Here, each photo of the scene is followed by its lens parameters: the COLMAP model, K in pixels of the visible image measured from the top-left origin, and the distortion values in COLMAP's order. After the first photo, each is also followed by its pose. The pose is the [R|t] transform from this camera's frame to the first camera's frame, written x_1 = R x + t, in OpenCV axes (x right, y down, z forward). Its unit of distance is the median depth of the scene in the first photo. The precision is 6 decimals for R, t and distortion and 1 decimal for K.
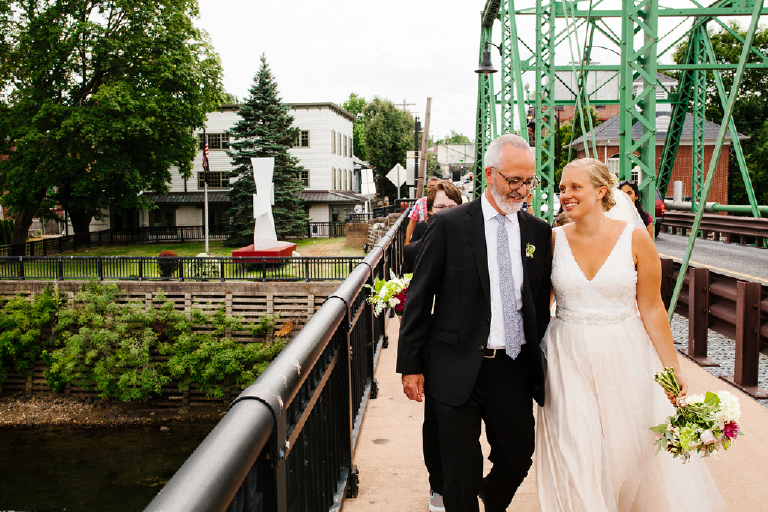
lens RADIAL K [[827.8, 0, 385.0], [0, 827.8, 241.5], [0, 0, 1]] dist [-0.008564, 0.020627]
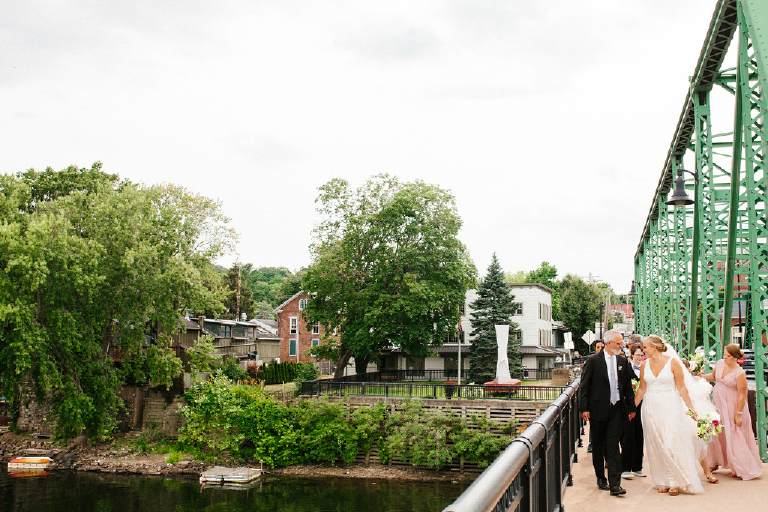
lens RADIAL K [[845.0, 0, 384.0], [0, 845.0, 256.0], [0, 0, 1]] dist [-0.146119, -0.006132]
pose [[0.977349, -0.004575, -0.211583, -0.025060], [-0.030094, 0.986602, -0.160343, 0.029426], [0.209482, 0.163079, 0.964118, -0.556659]]
